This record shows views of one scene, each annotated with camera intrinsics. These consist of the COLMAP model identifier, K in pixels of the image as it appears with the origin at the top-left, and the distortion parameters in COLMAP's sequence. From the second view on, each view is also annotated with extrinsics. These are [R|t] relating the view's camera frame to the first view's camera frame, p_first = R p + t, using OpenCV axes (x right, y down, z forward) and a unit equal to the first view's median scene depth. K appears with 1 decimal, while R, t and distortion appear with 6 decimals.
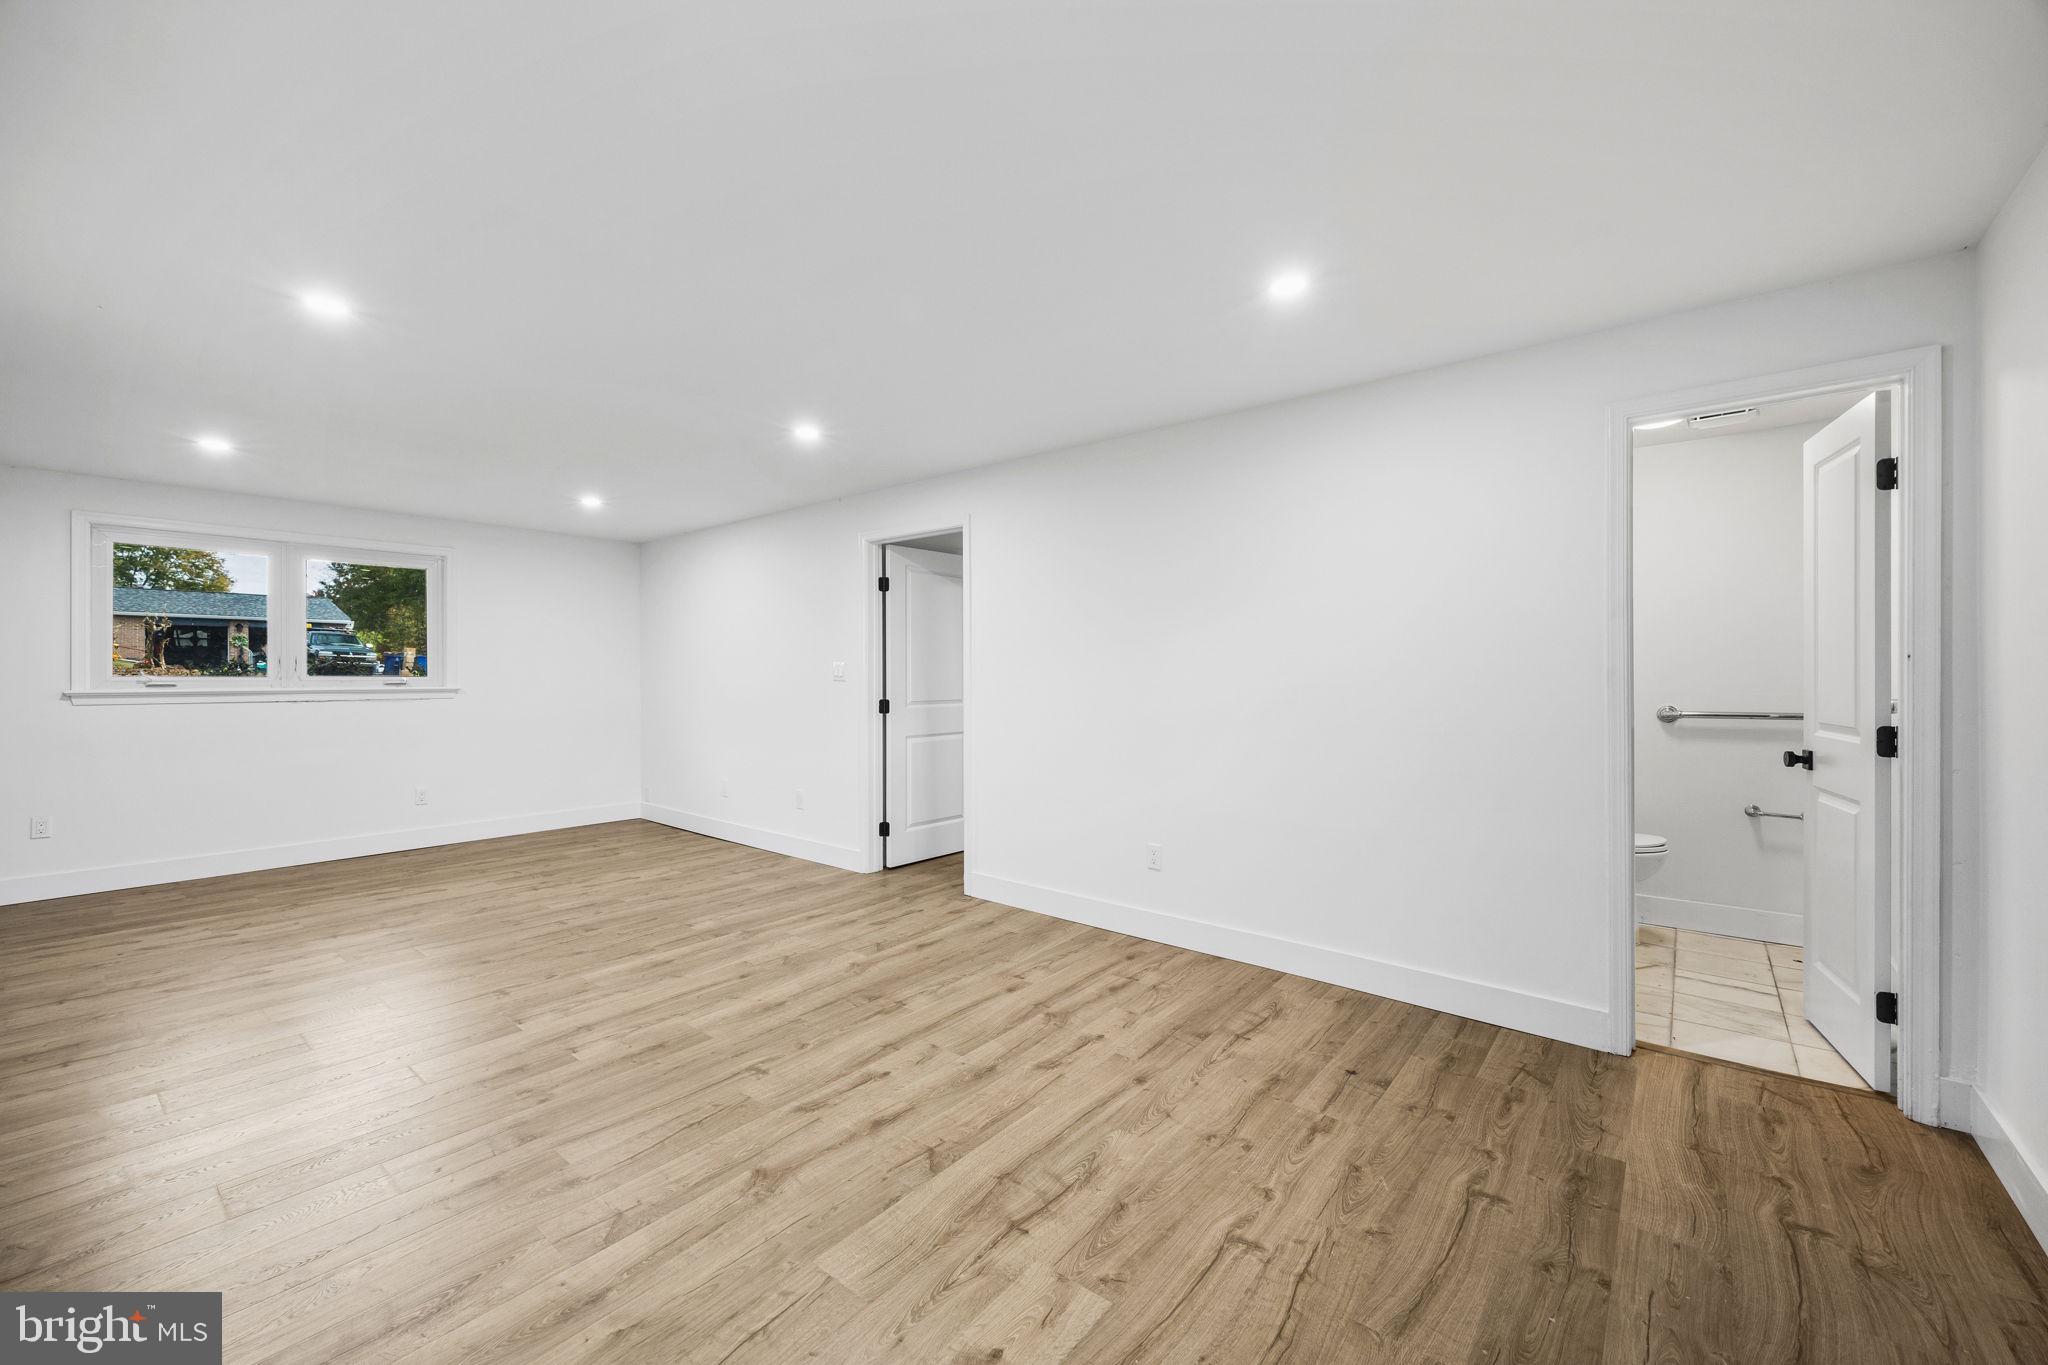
lens RADIAL K [[802.8, 0, 1024.1], [0, 802.8, 675.5], [0, 0, 1]] dist [0.004622, 0.000133]
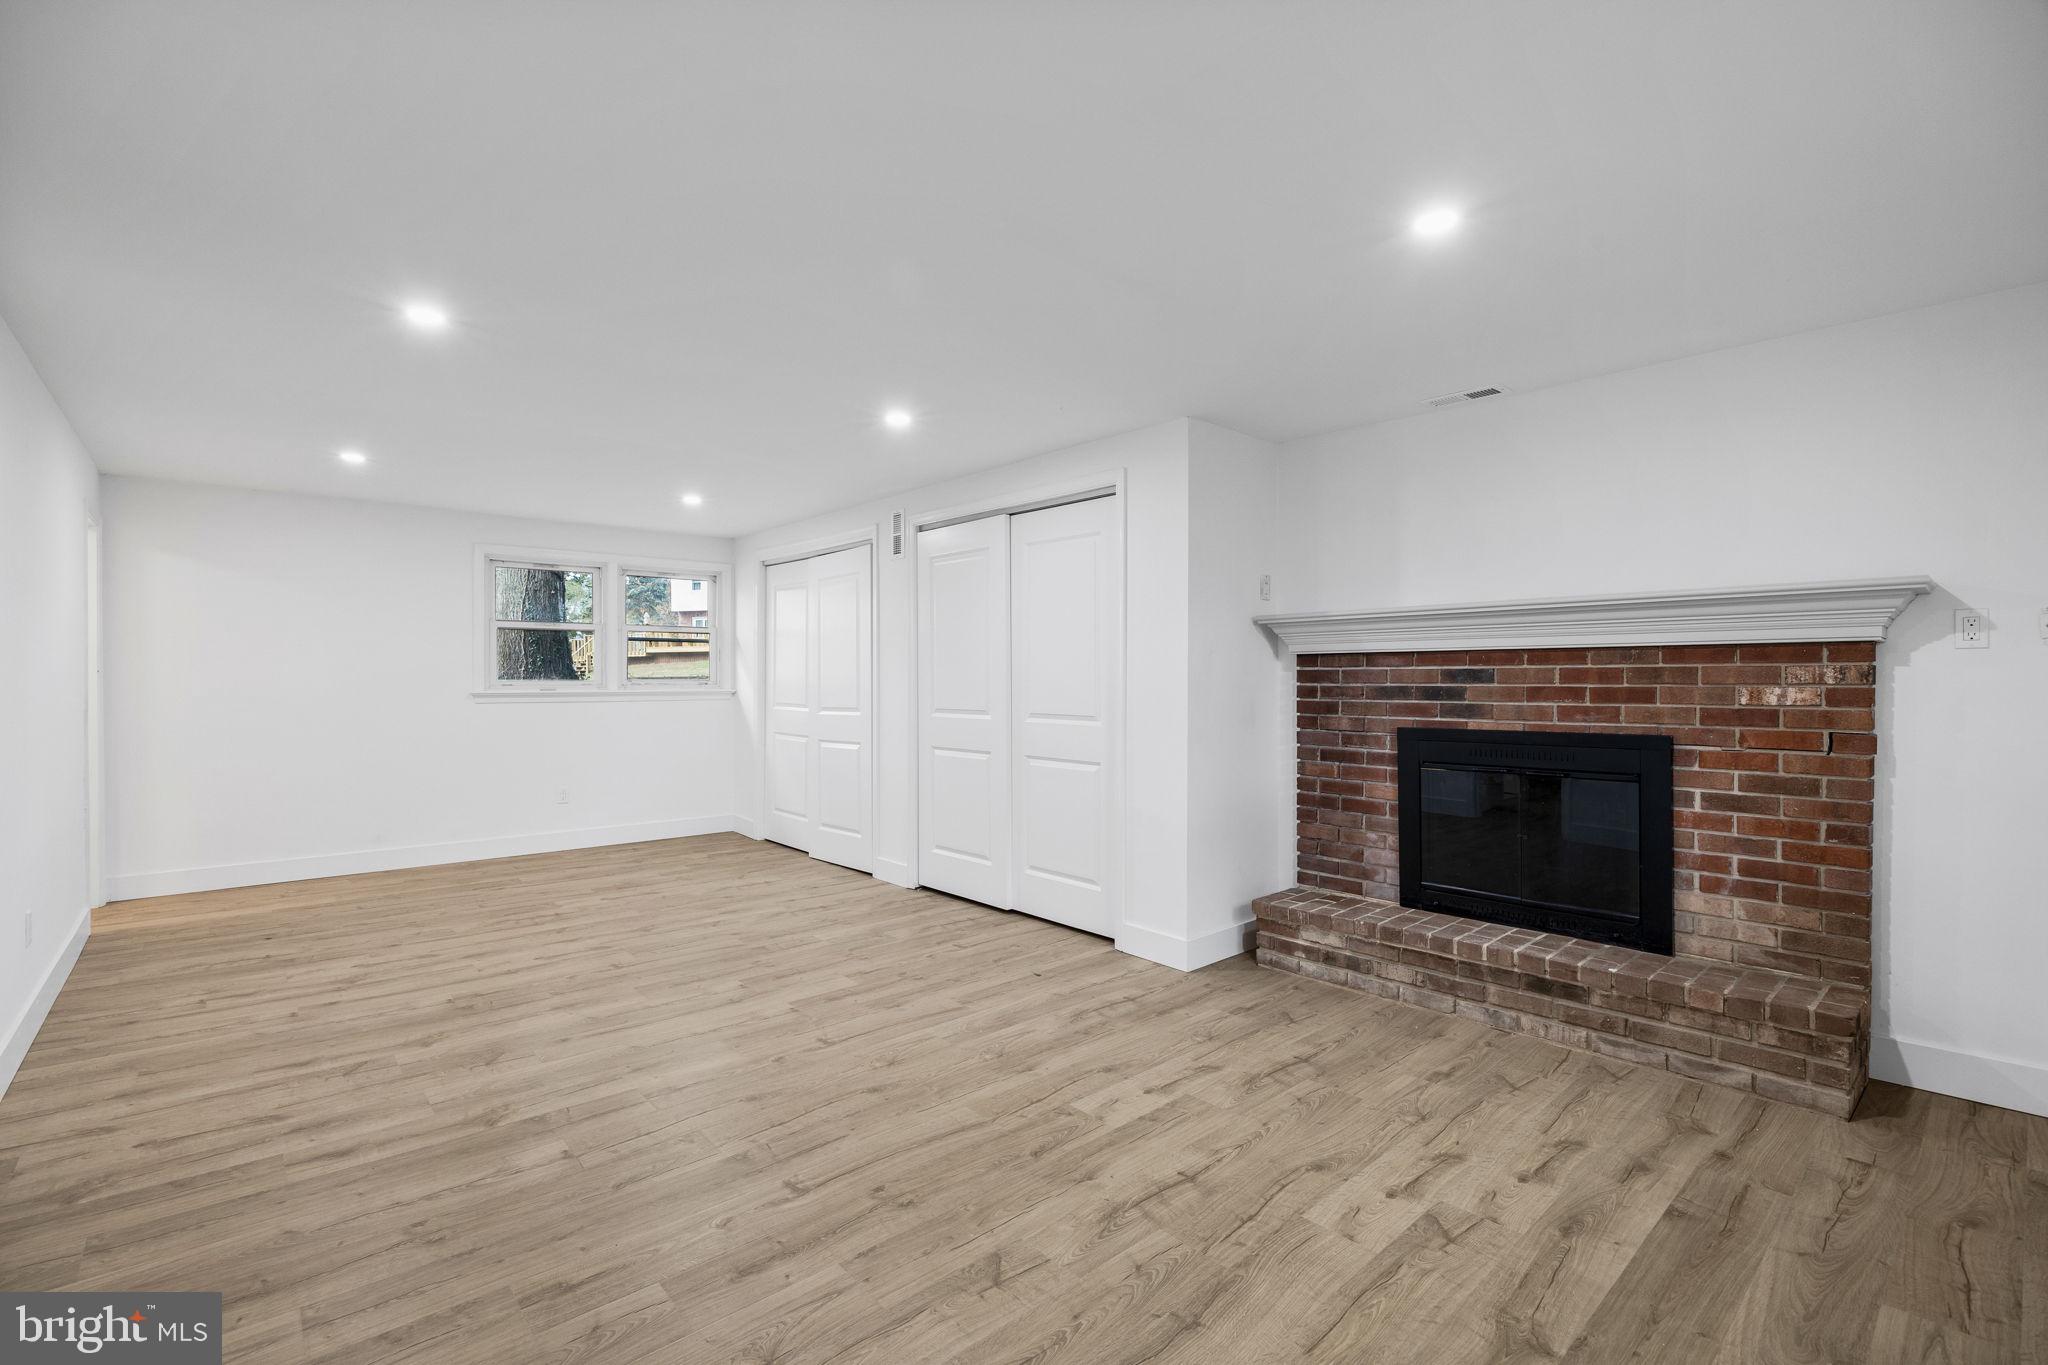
lens RADIAL K [[930.5, 0, 1038.9], [0, 930.5, 687.1], [0, 0, 1]] dist [-0.009460, -0.000335]
pose [[-0.987493, -0.000565, 0.157661, -1.080616], [0.001689, 0.999898, 0.014162, -0.008857], [-0.157653, 0.014251, -0.987392, 2.039278]]
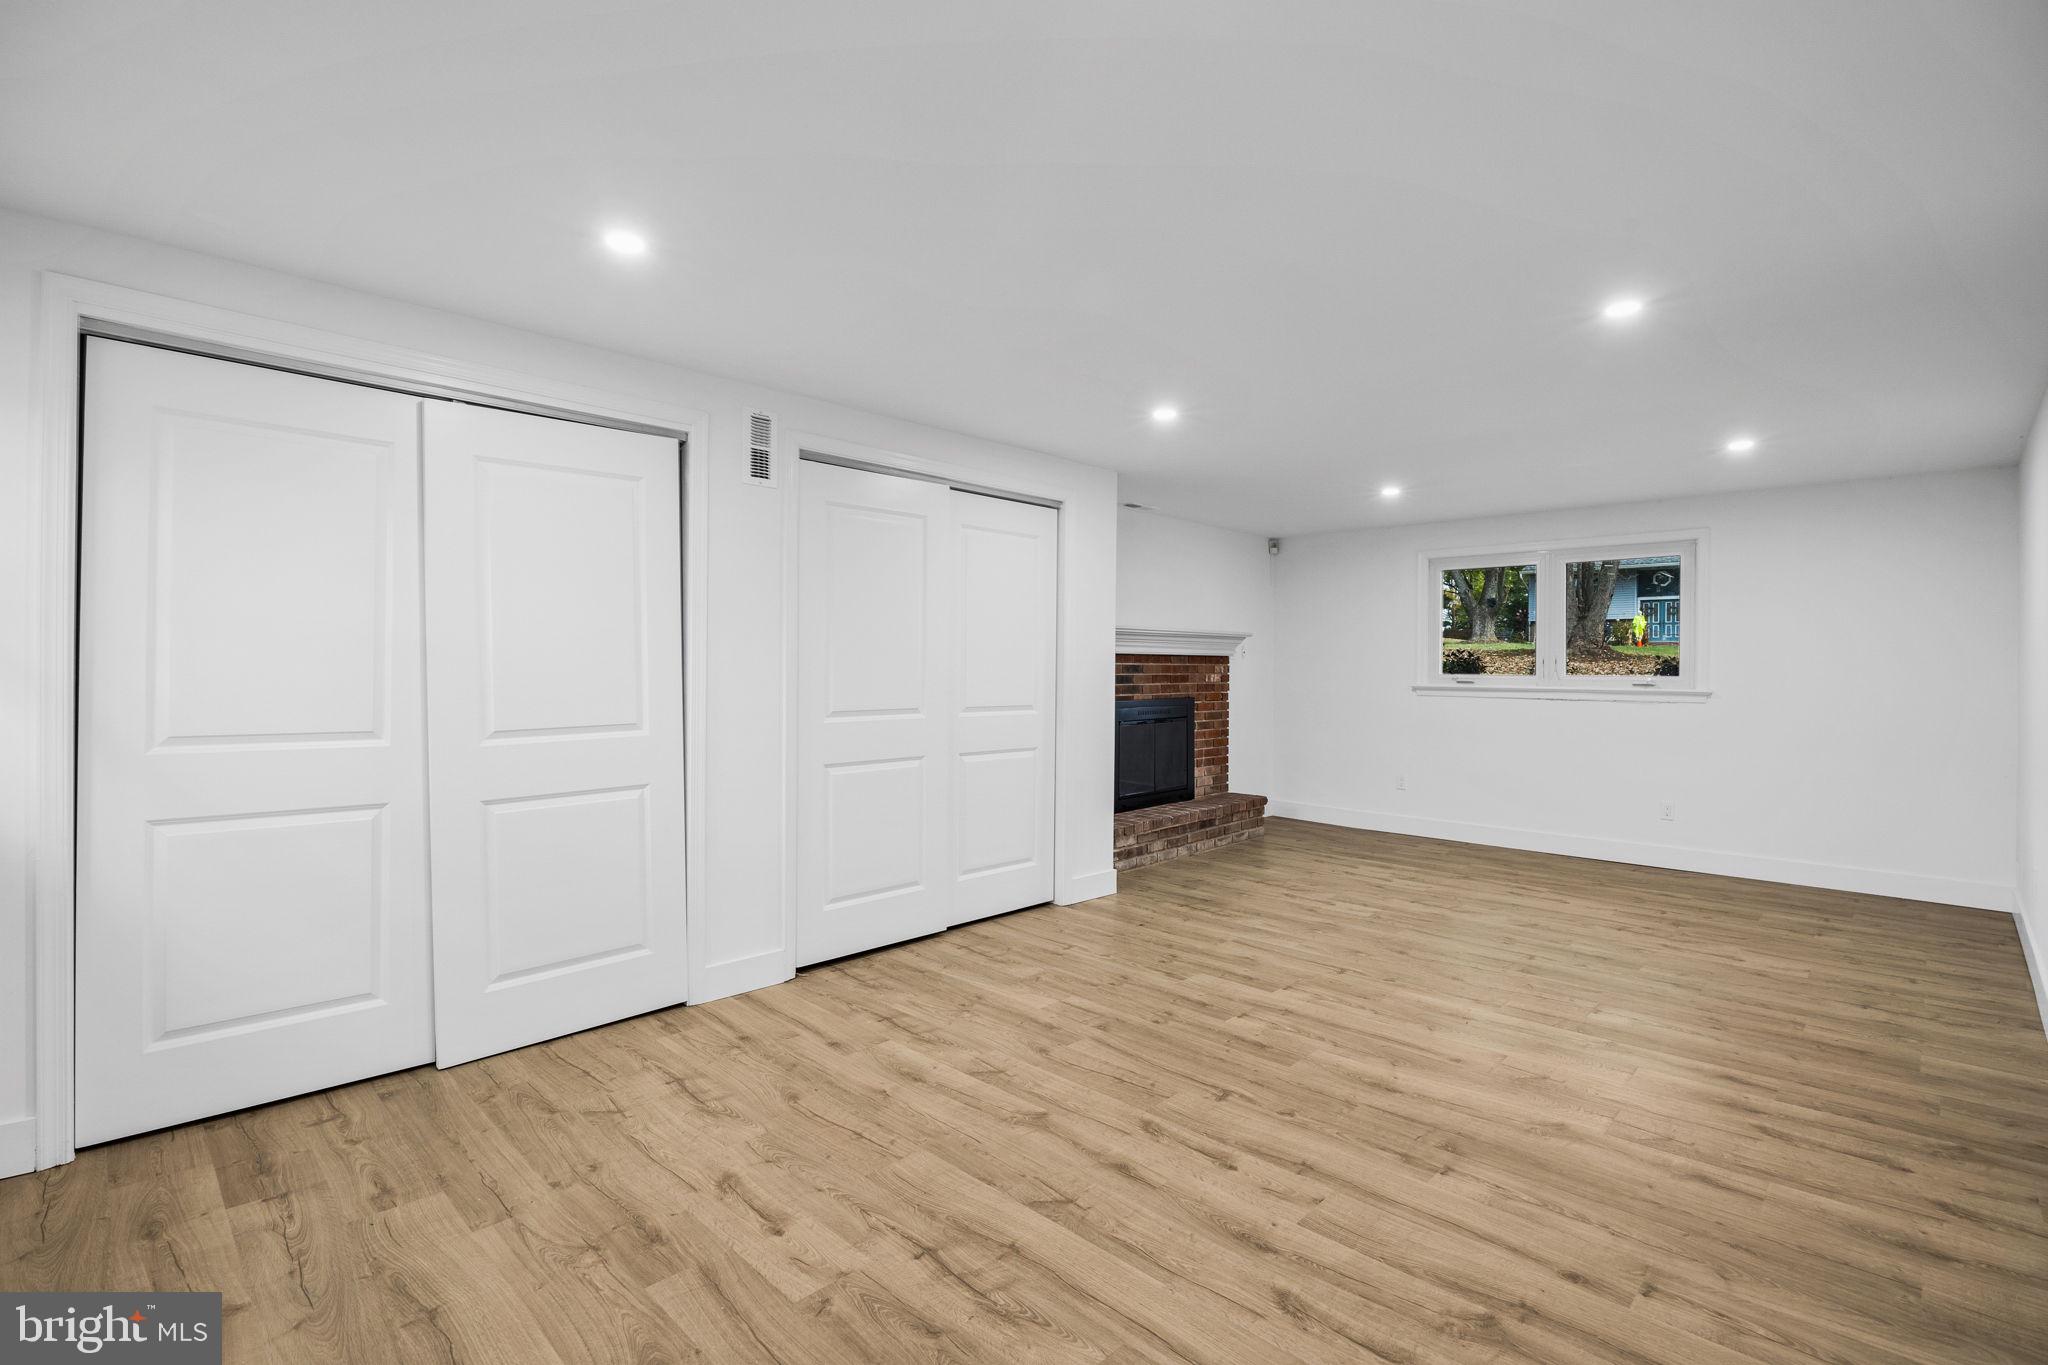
lens RADIAL K [[930.5, 0, 1033.8], [0, 930.5, 671.6], [0, 0, 1]] dist [-0.009460, -0.000335]
pose [[-0.082539, 0.003032, -0.996583, 0.636196], [-0.008509, 0.999957, 0.003747, -0.005349], [0.996551, 0.008790, -0.082510, 0.717351]]
